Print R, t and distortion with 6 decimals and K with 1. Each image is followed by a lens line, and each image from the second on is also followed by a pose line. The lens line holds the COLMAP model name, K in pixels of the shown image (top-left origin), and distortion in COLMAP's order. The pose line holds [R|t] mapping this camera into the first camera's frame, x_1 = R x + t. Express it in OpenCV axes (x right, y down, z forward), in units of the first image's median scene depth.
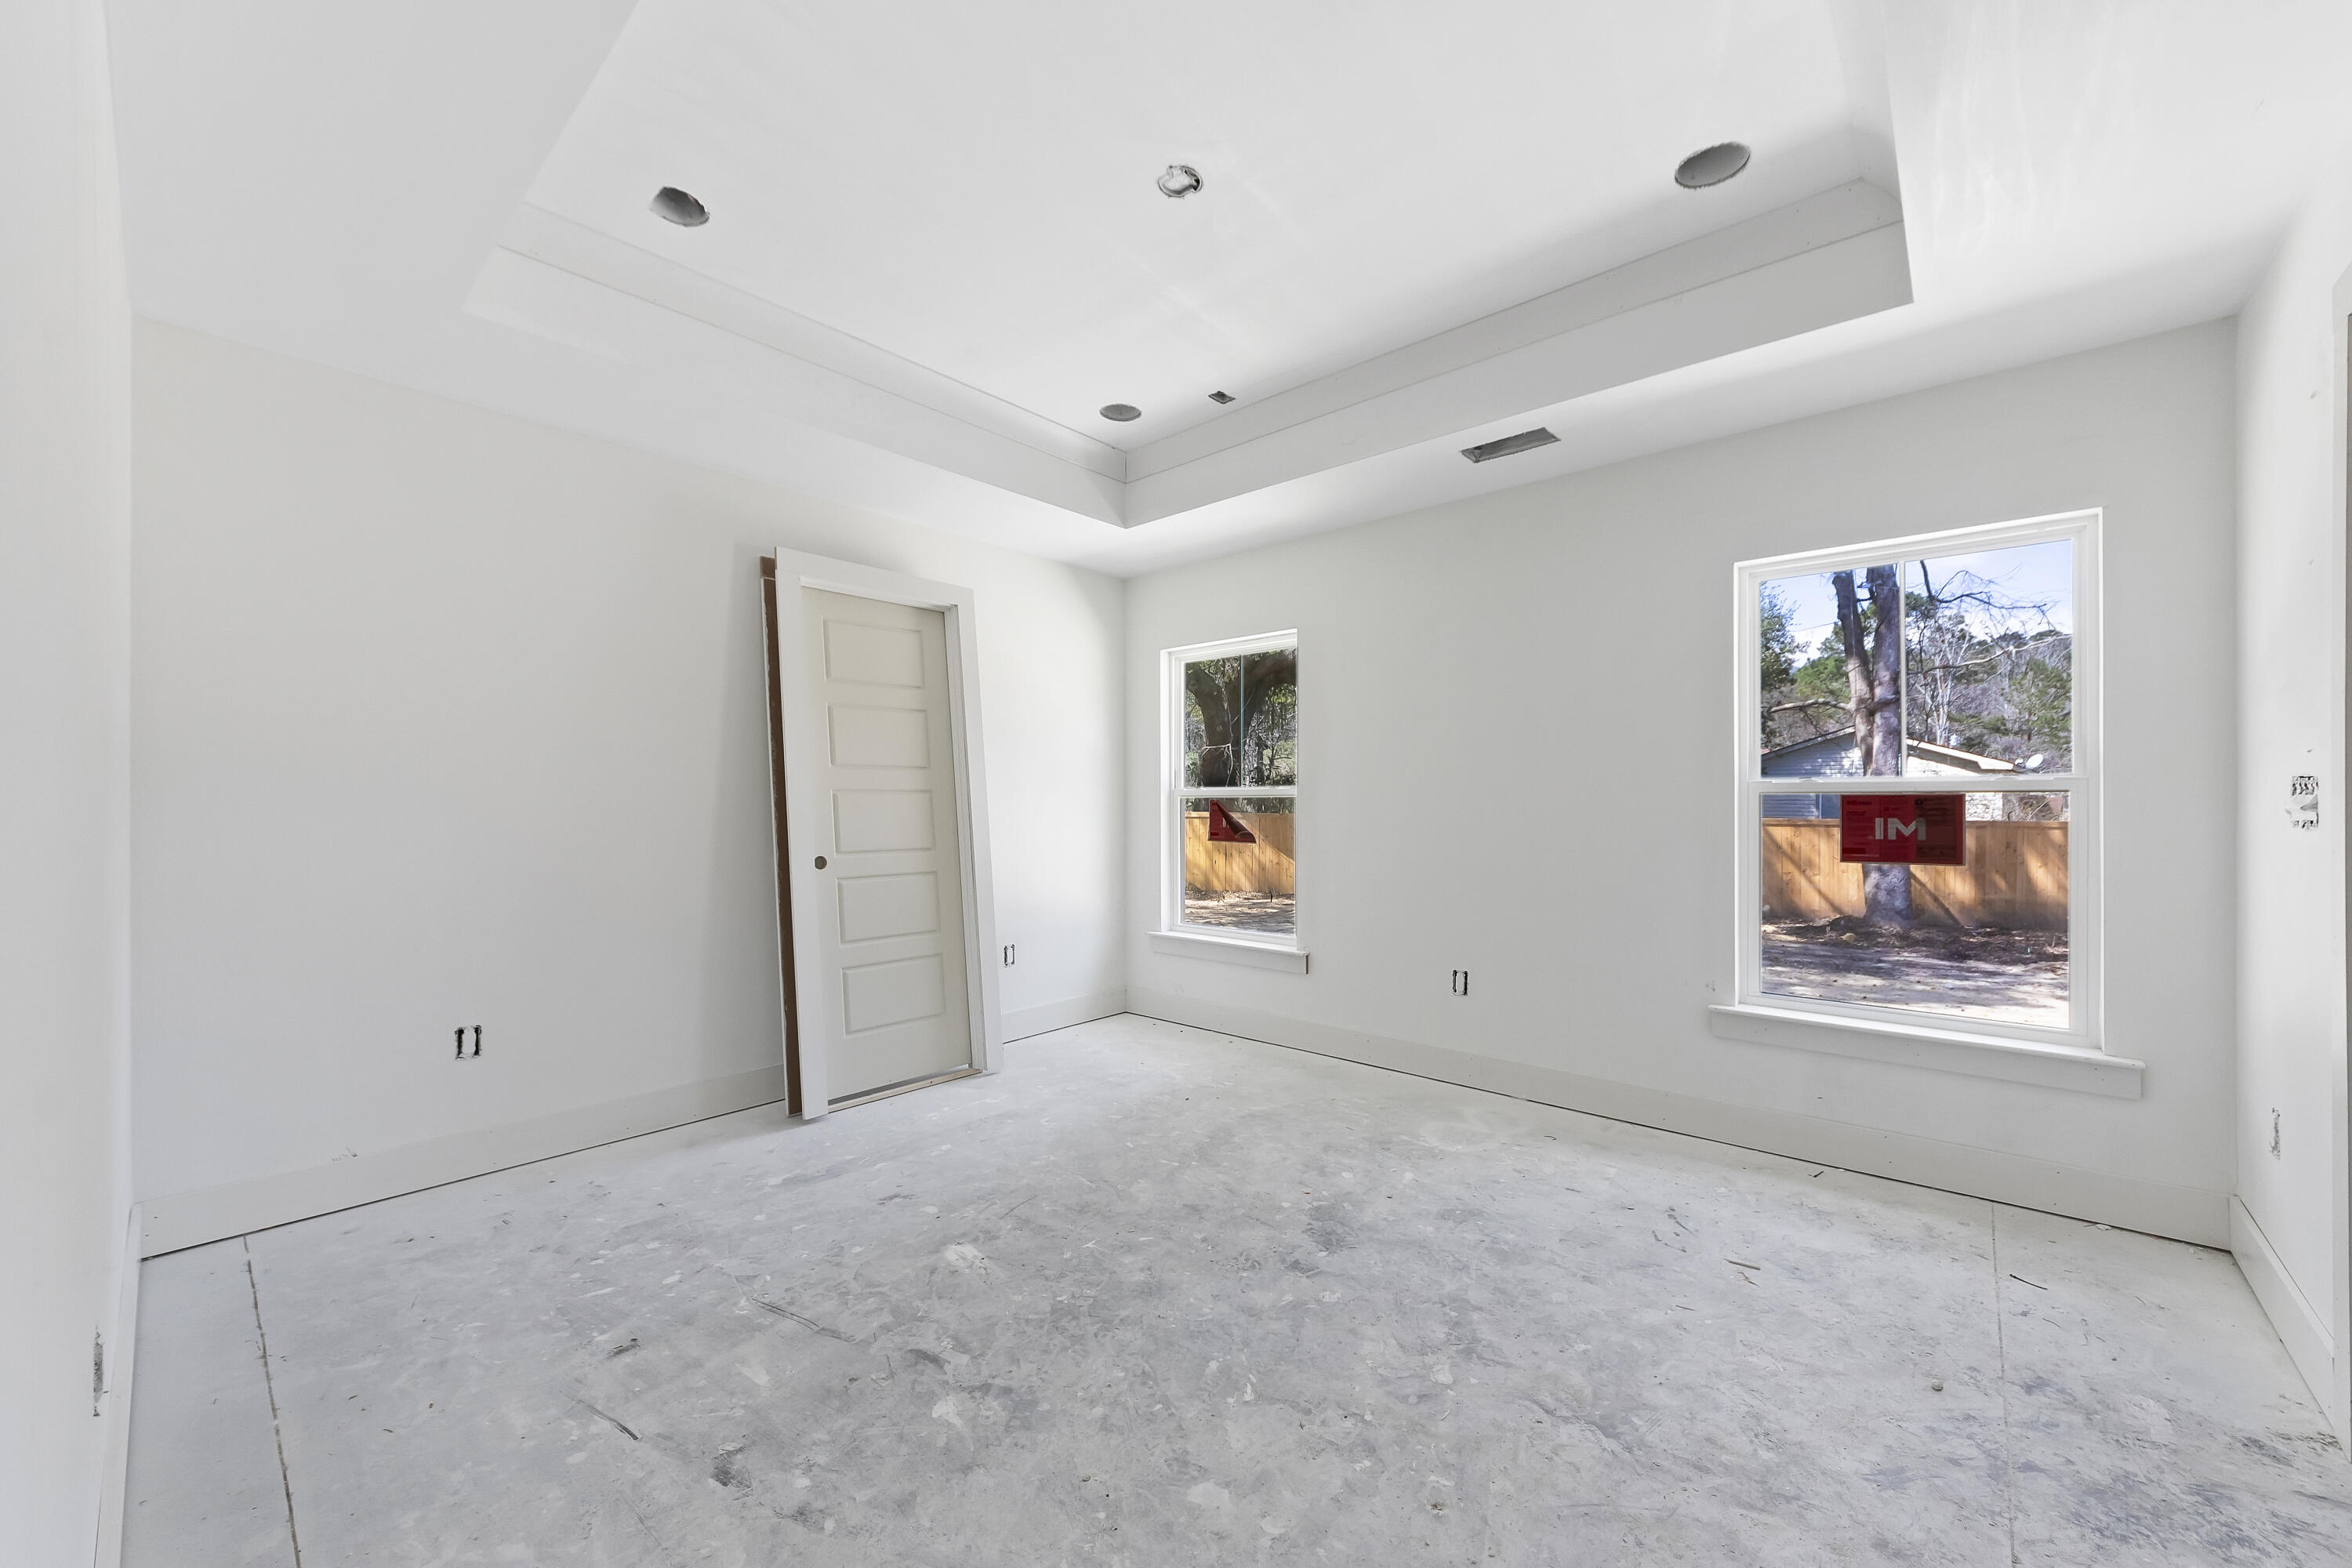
lens RADIAL K [[897.7, 0, 1192.0], [0, 897.7, 806.7], [0, 0, 1]] dist [0.004063, -0.001868]
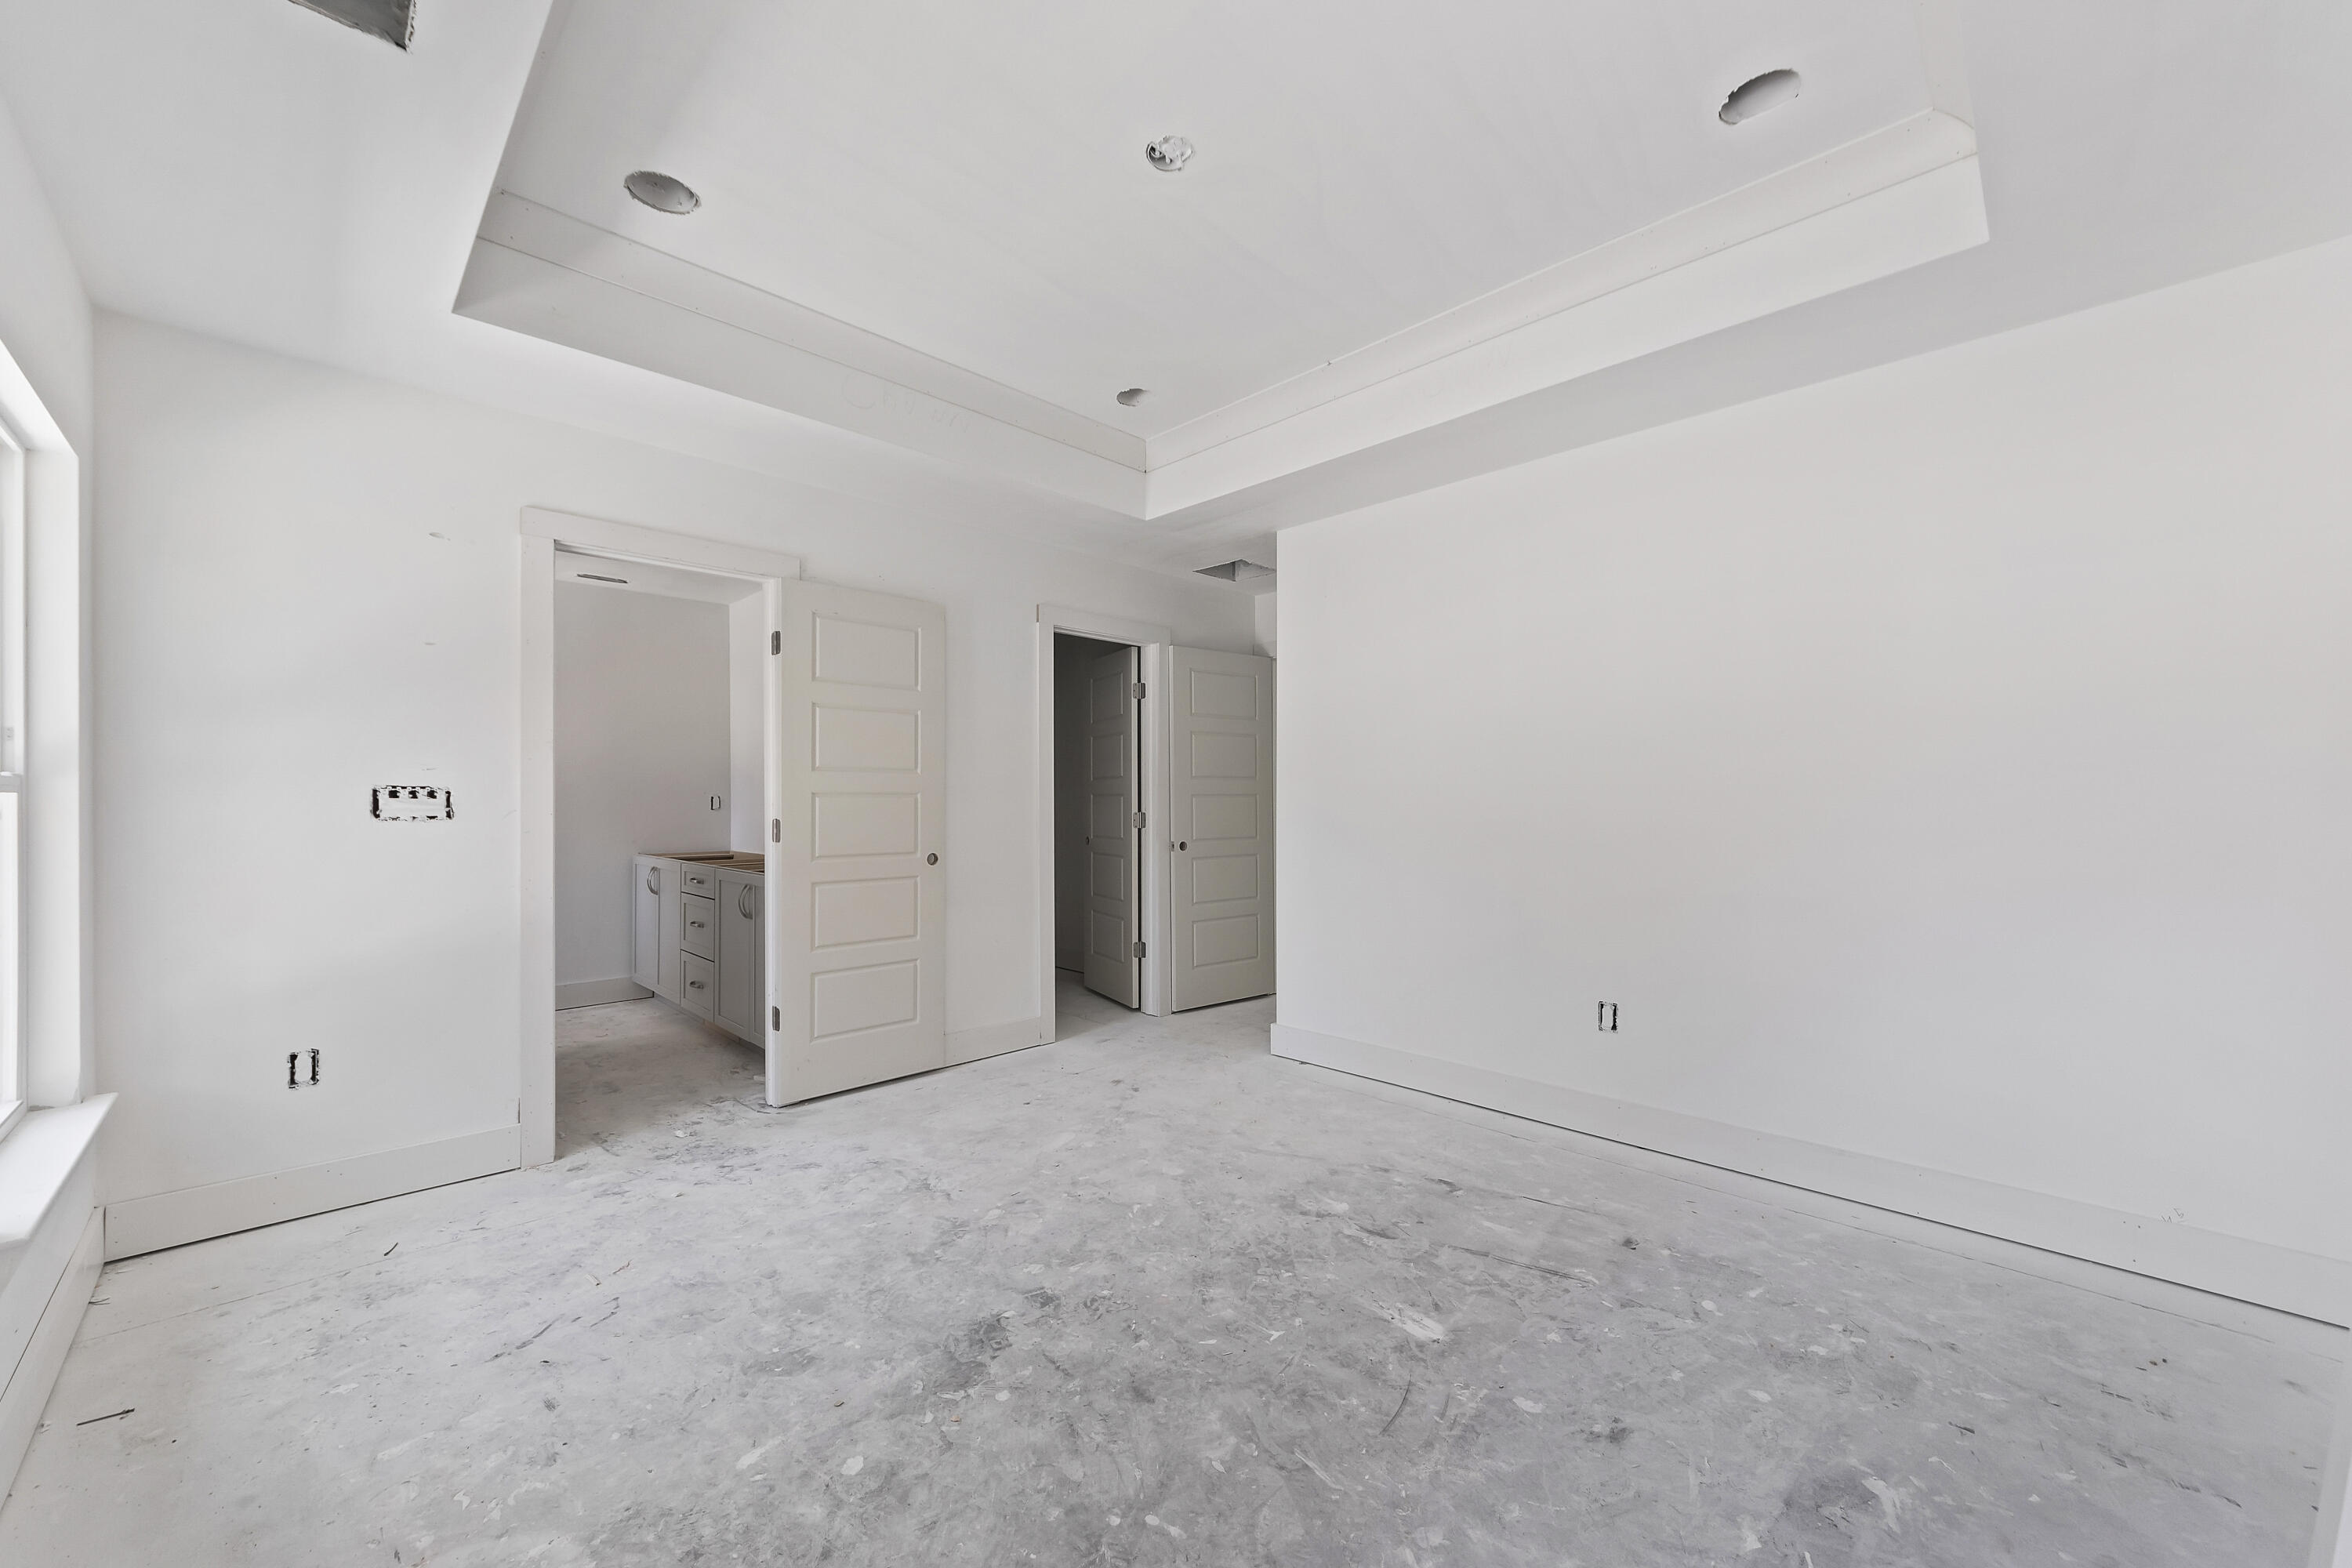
lens RADIAL K [[897.7, 0, 1176.4], [0, 897.7, 785.6], [0, 0, 1]] dist [0.004063, -0.001868]
pose [[-0.996803, 0.004818, 0.079755, -0.104263], [0.004042, 0.999943, -0.009898, -0.014423], [-0.079798, -0.009544, -0.996765, 2.113590]]
